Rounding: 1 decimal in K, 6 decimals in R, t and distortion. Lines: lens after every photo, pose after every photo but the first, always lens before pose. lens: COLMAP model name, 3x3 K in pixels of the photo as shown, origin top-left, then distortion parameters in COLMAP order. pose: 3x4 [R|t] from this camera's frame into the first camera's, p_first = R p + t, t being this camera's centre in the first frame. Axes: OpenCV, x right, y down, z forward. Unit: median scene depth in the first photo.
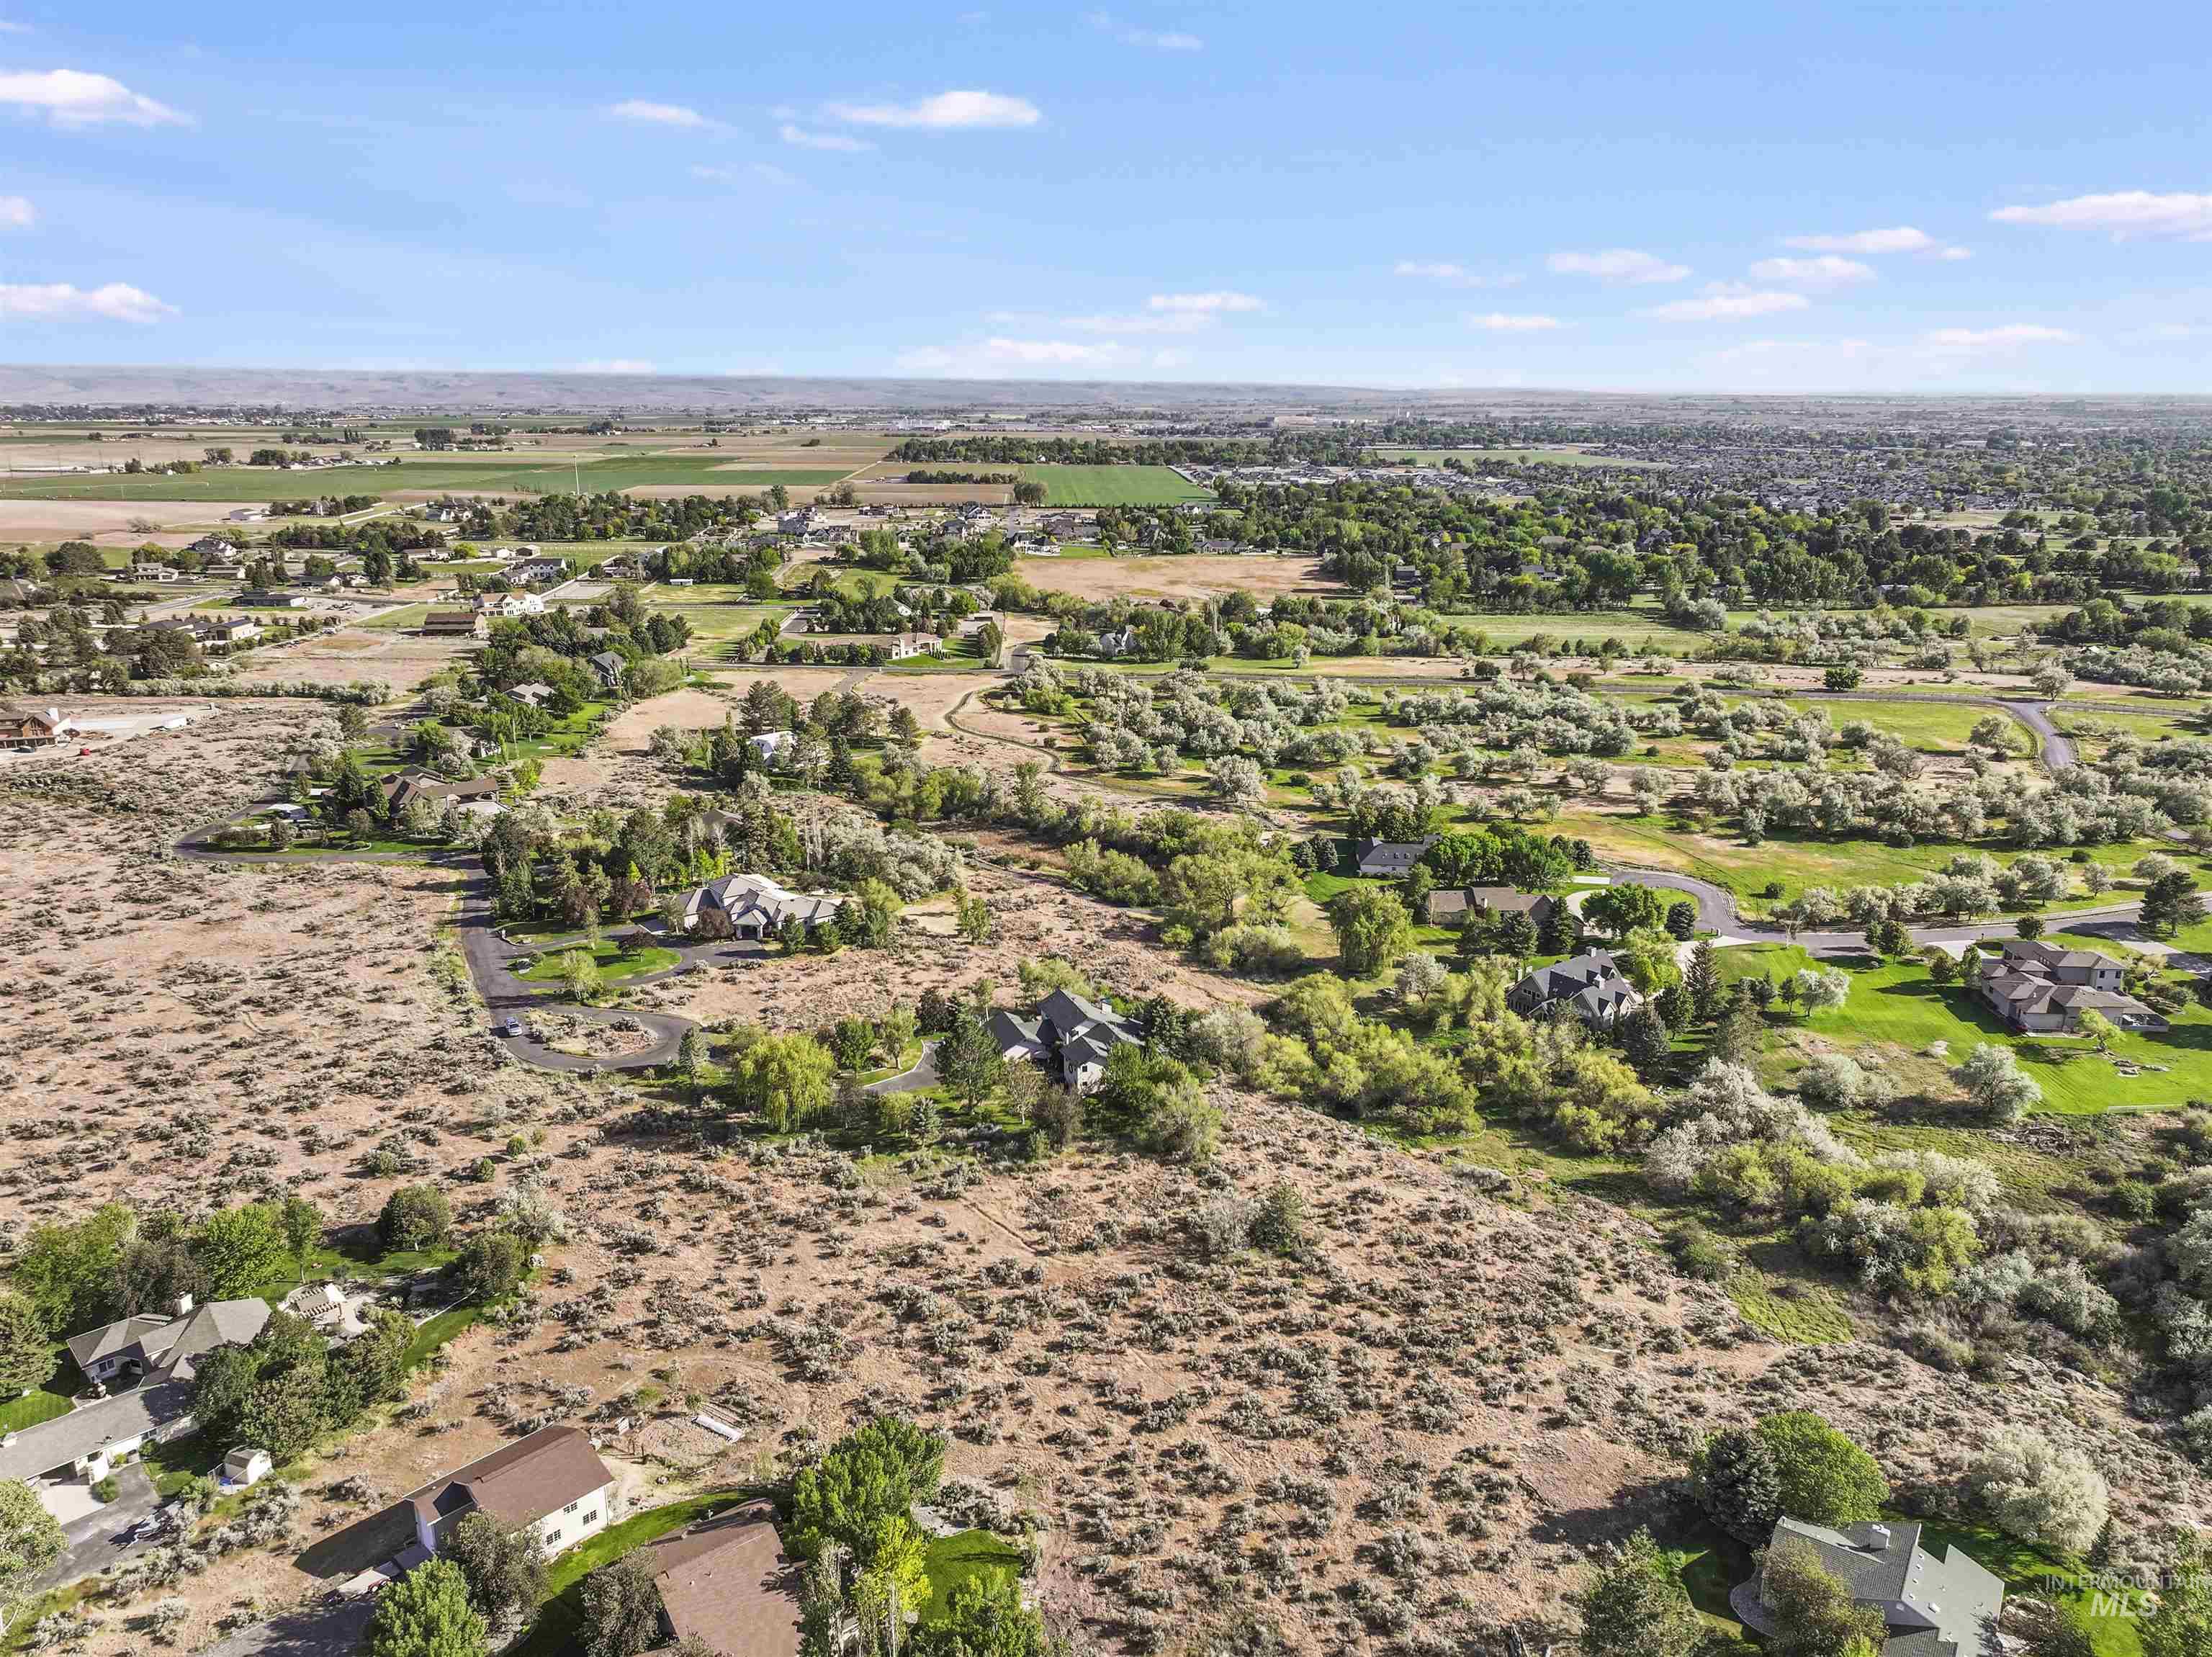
lens RADIAL K [[1553.2, 0, 1115.3], [0, 1553.2, 824.7], [0, 0, 1]] dist [-0.005222, 0.013438]
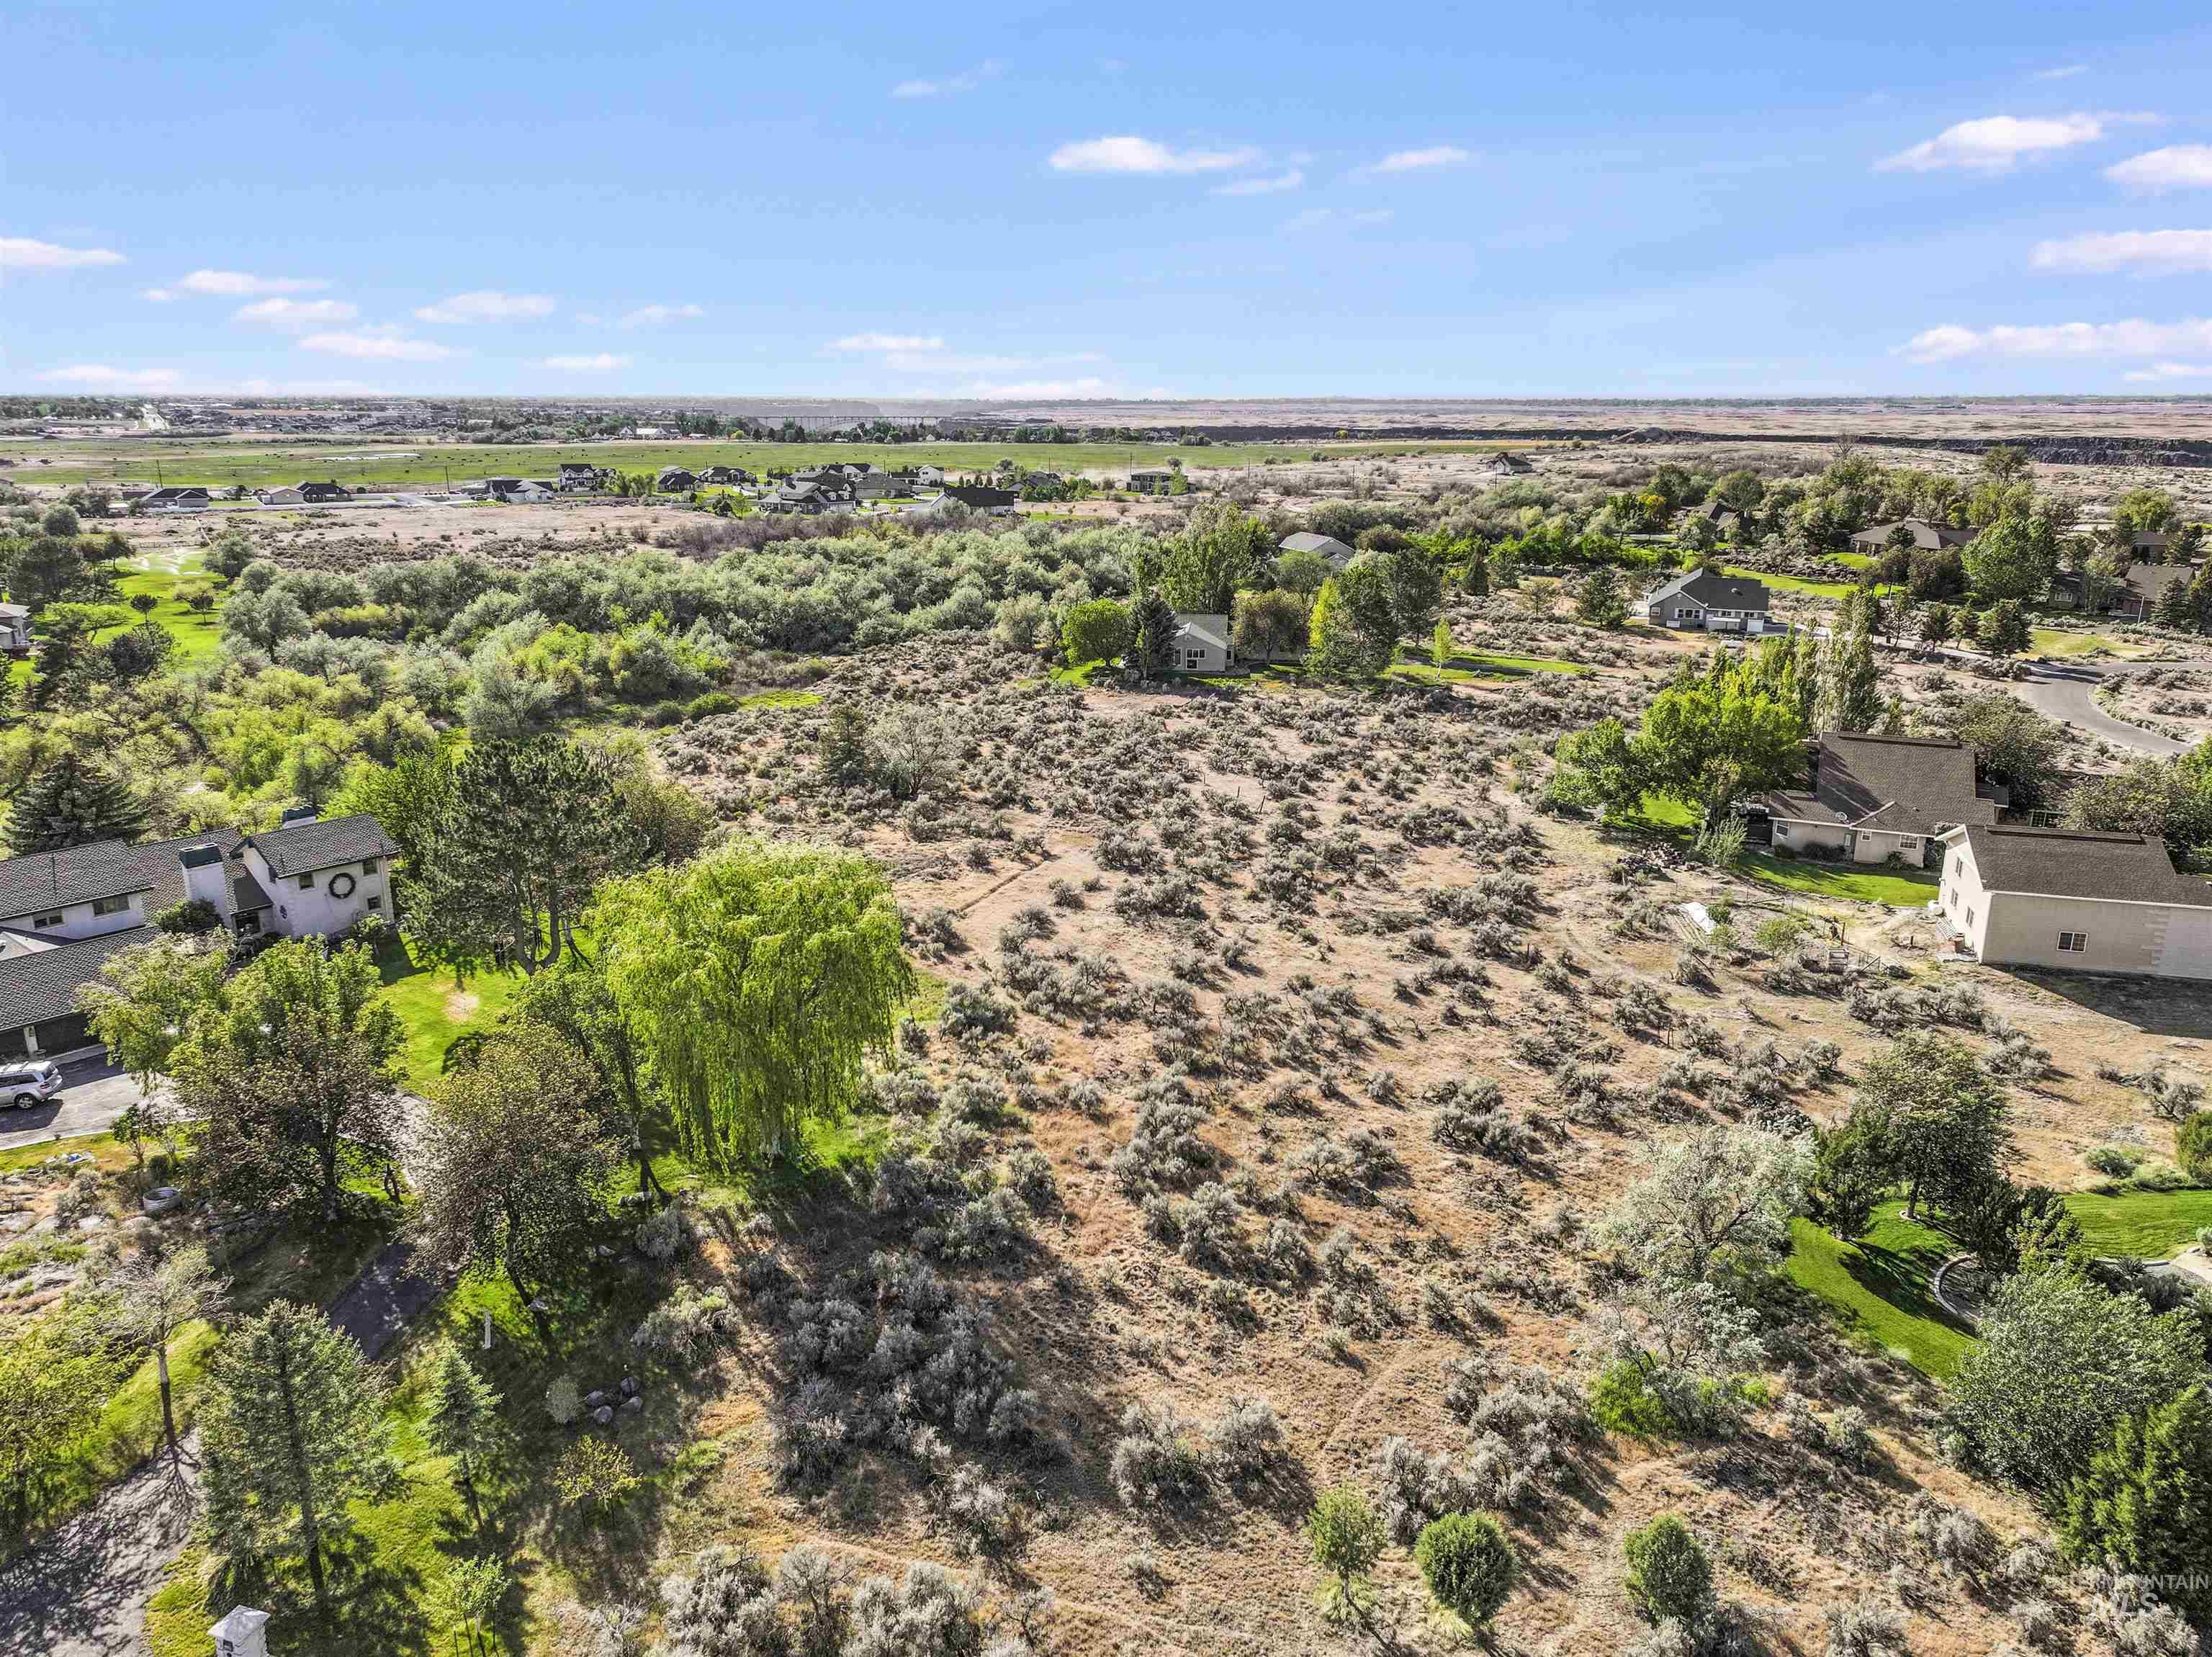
lens RADIAL K [[1566.5, 0, 1115.2], [0, 1566.5, 783.1], [0, 0, 1]] dist [0.005720, -0.000089]
pose [[-0.476779, -0.215322, 0.852243, -0.453851], [0.219783, 0.909539, 0.352753, 0.033475], [-0.851104, 0.355494, -0.386325, 0.954669]]
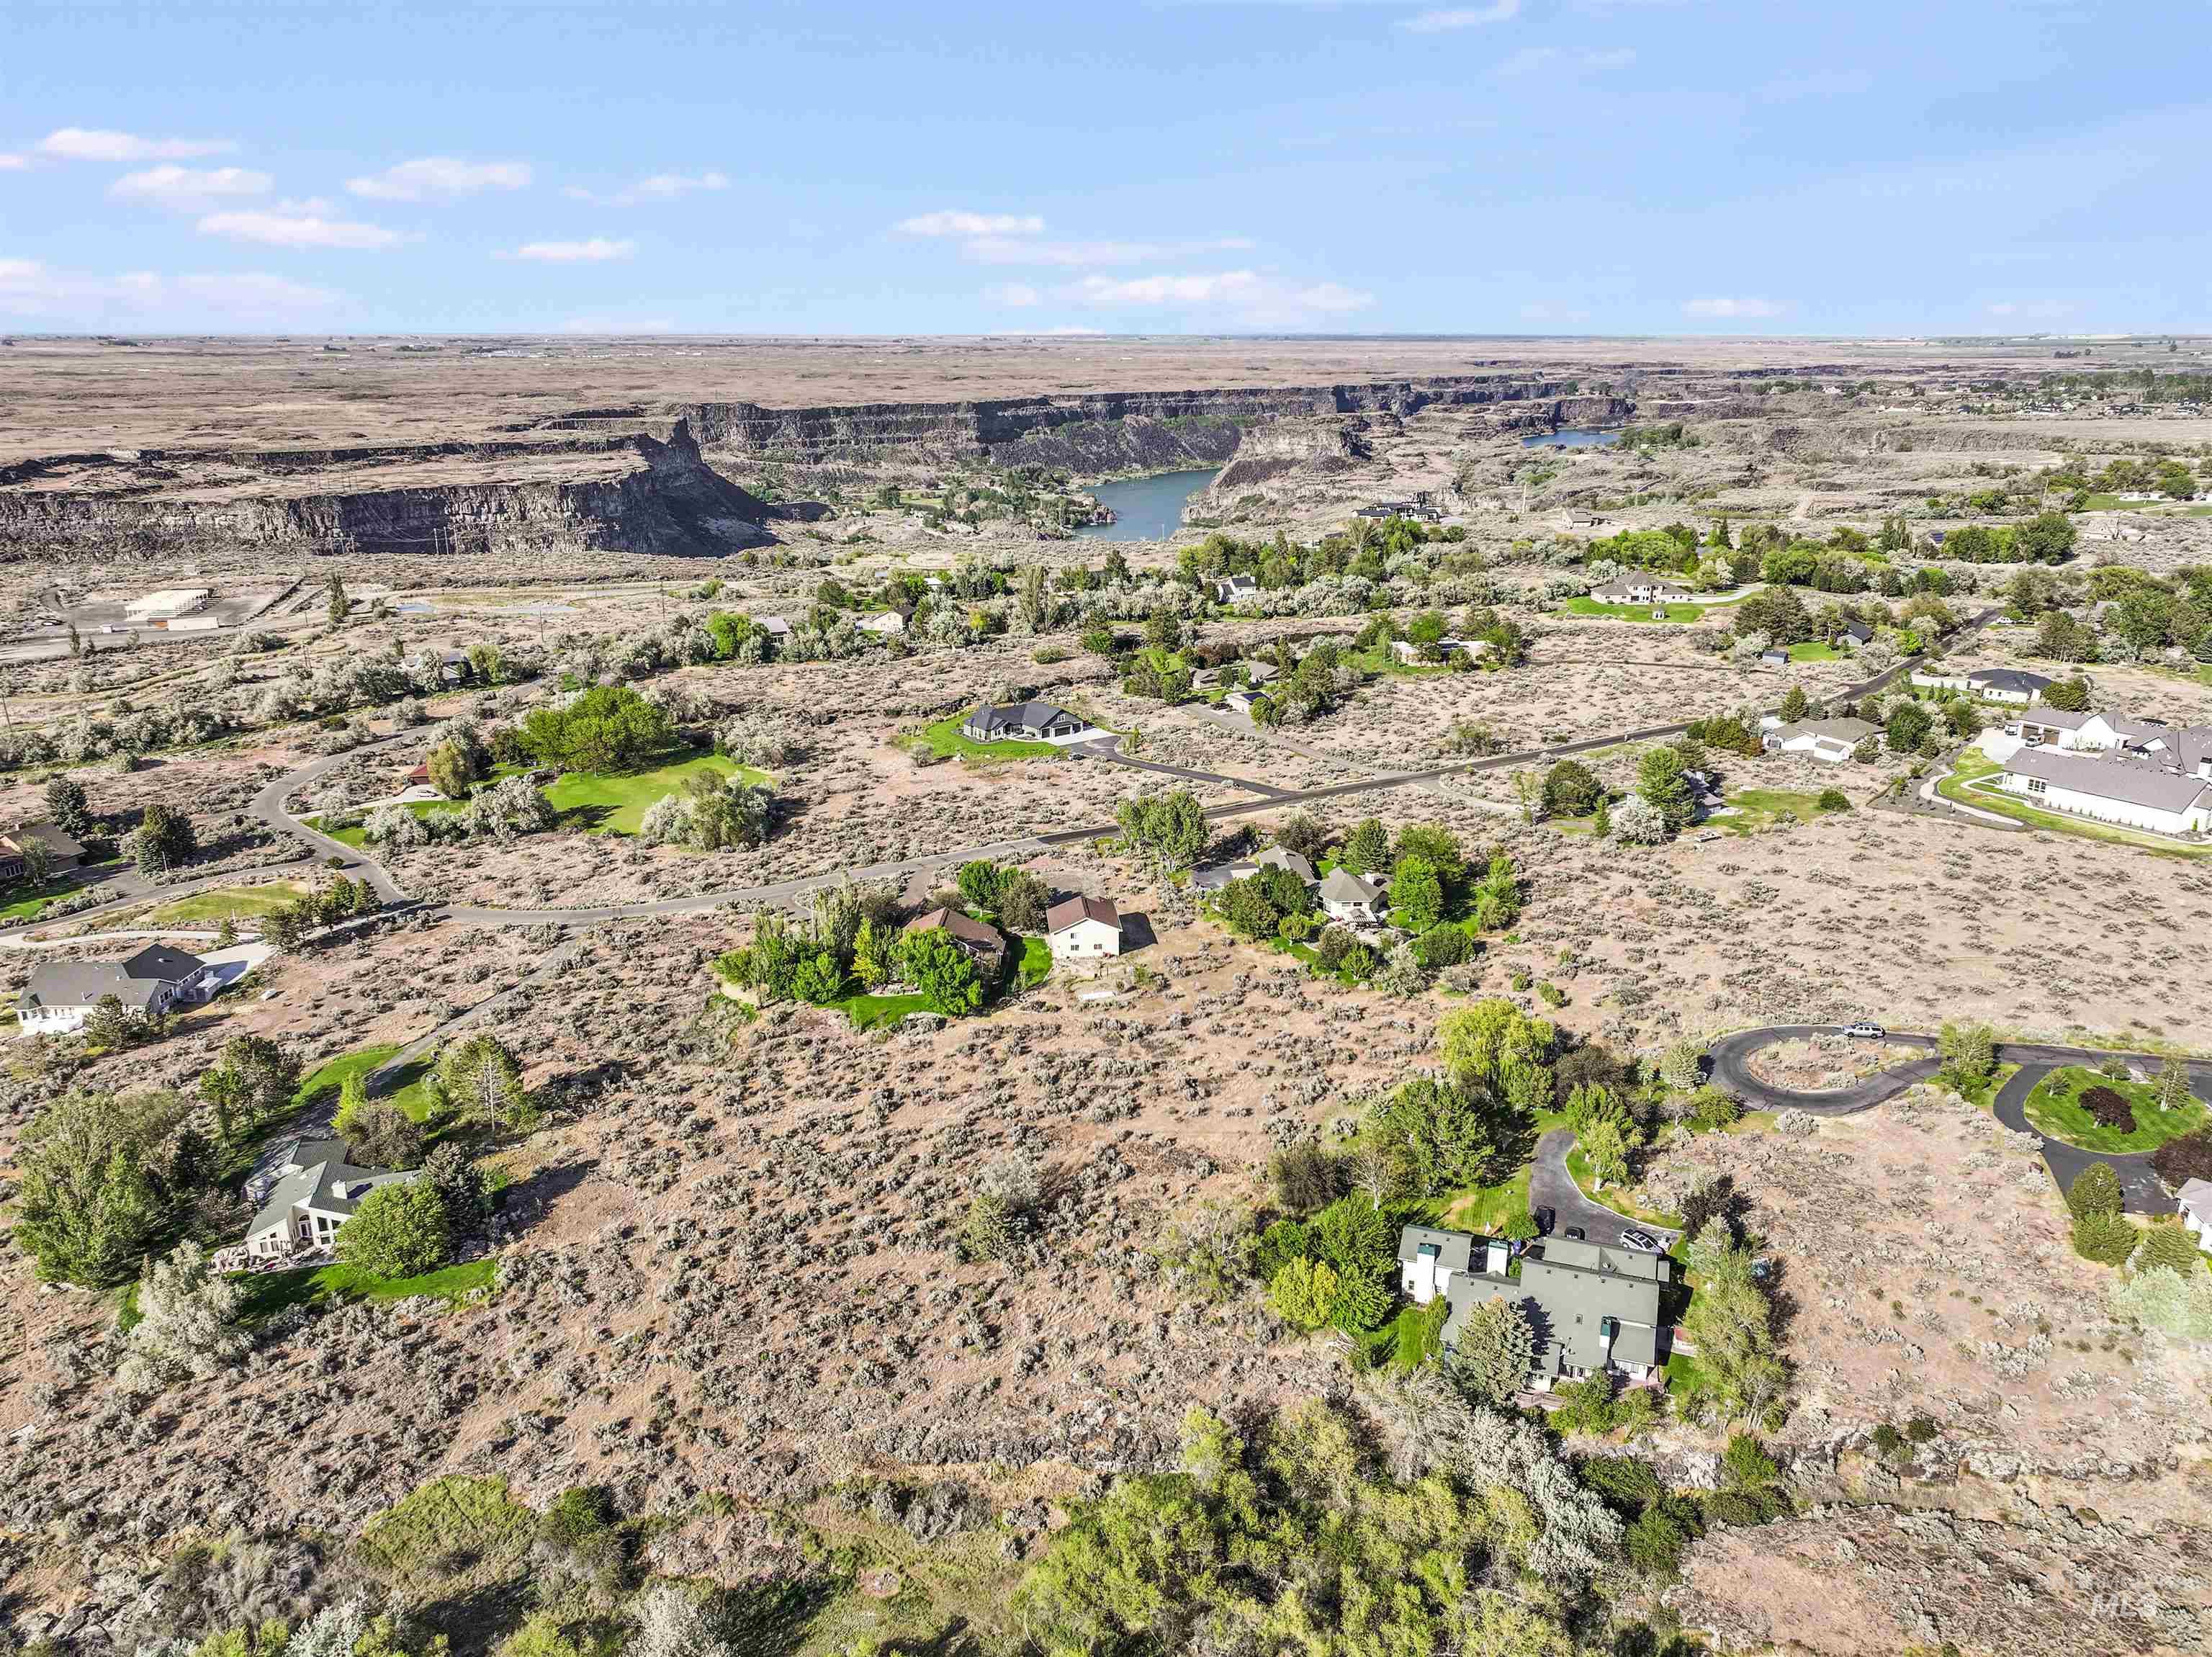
lens RADIAL K [[1553.2, 0, 1115.3], [0, 1553.2, 824.7], [0, 0, 1]] dist [-0.005222, 0.013438]
pose [[-0.644199, 0.226816, -0.730453, 0.543919], [-0.200587, 0.871492, 0.447511, -0.302236], [0.738087, 0.434806, -0.515918, 1.149608]]
